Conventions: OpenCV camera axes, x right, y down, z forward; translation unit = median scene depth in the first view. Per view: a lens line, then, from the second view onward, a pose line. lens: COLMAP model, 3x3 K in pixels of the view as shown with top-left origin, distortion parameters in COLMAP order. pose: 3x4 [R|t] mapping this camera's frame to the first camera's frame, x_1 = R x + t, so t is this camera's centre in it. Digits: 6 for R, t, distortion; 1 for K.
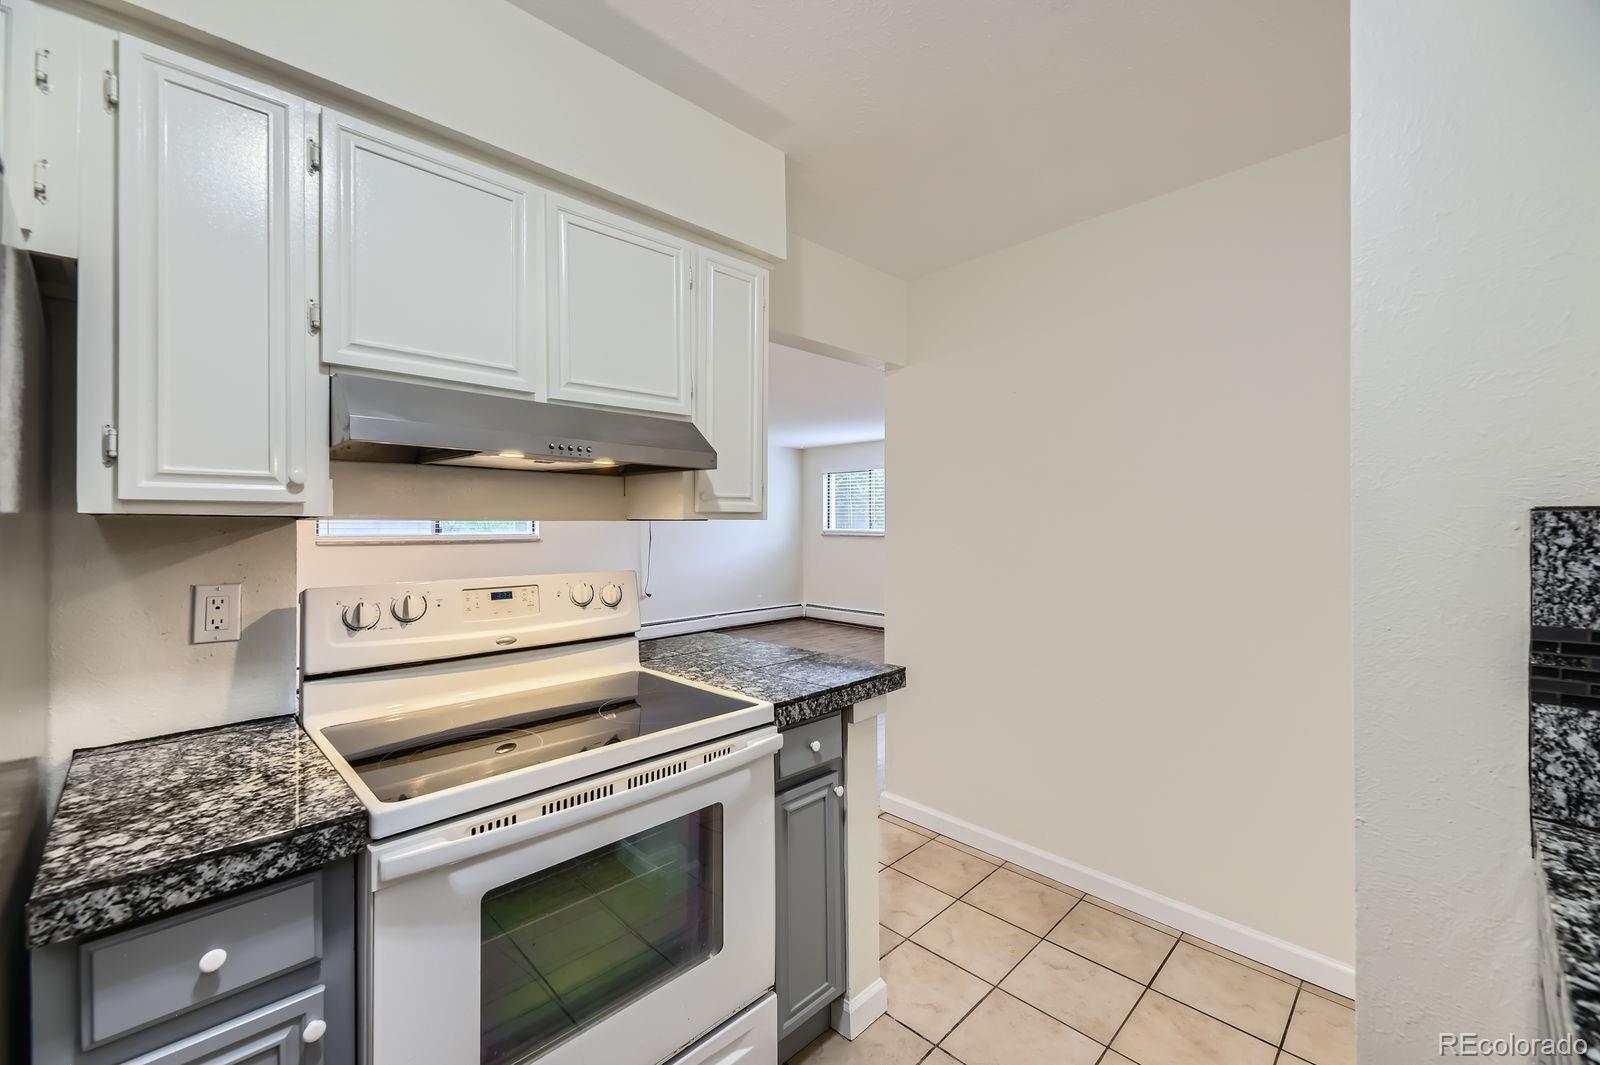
lens RADIAL K [[652.0, 0, 798.5], [0, 652.0, 526.2], [0, 0, 1]] dist [0.027411, -0.008903]
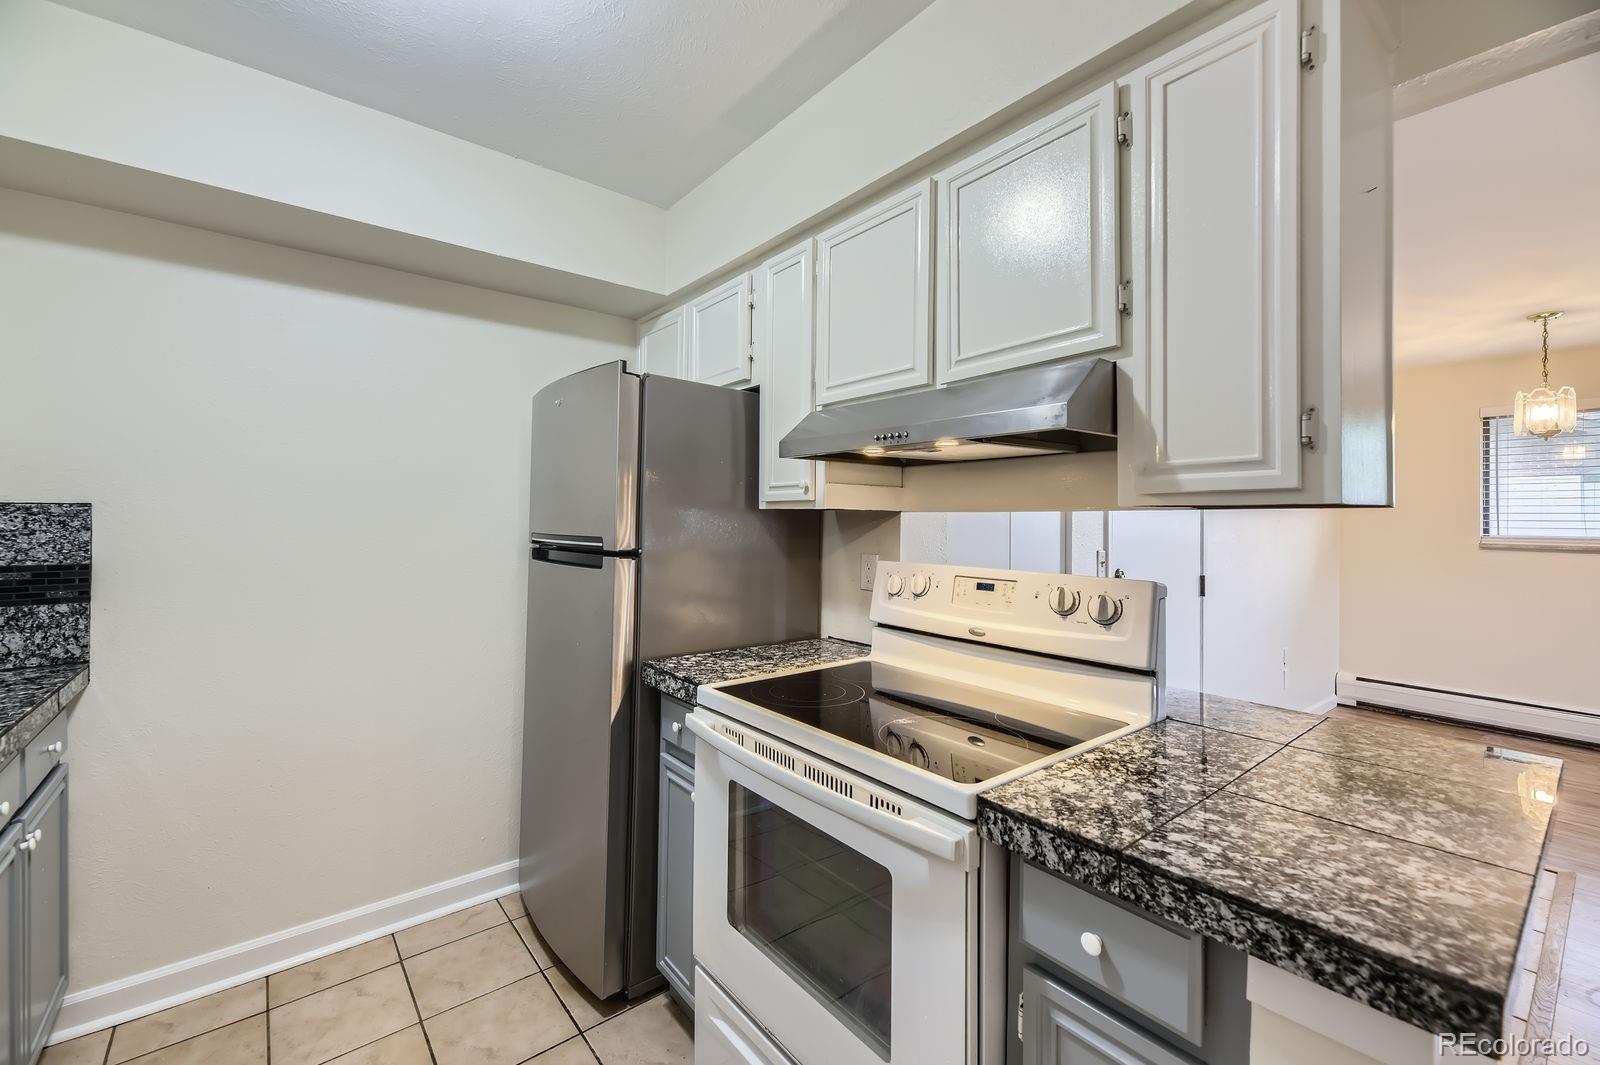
lens RADIAL K [[660.7, 0, 791.3], [0, 660.7, 514.0], [0, 0, 1]] dist [0.022419, -0.009369]
pose [[-0.109457, -0.007454, -0.993964, 0.589960], [-0.010429, 0.999925, -0.006350, 0.005455], [0.993937, 0.009671, -0.109526, 0.843076]]
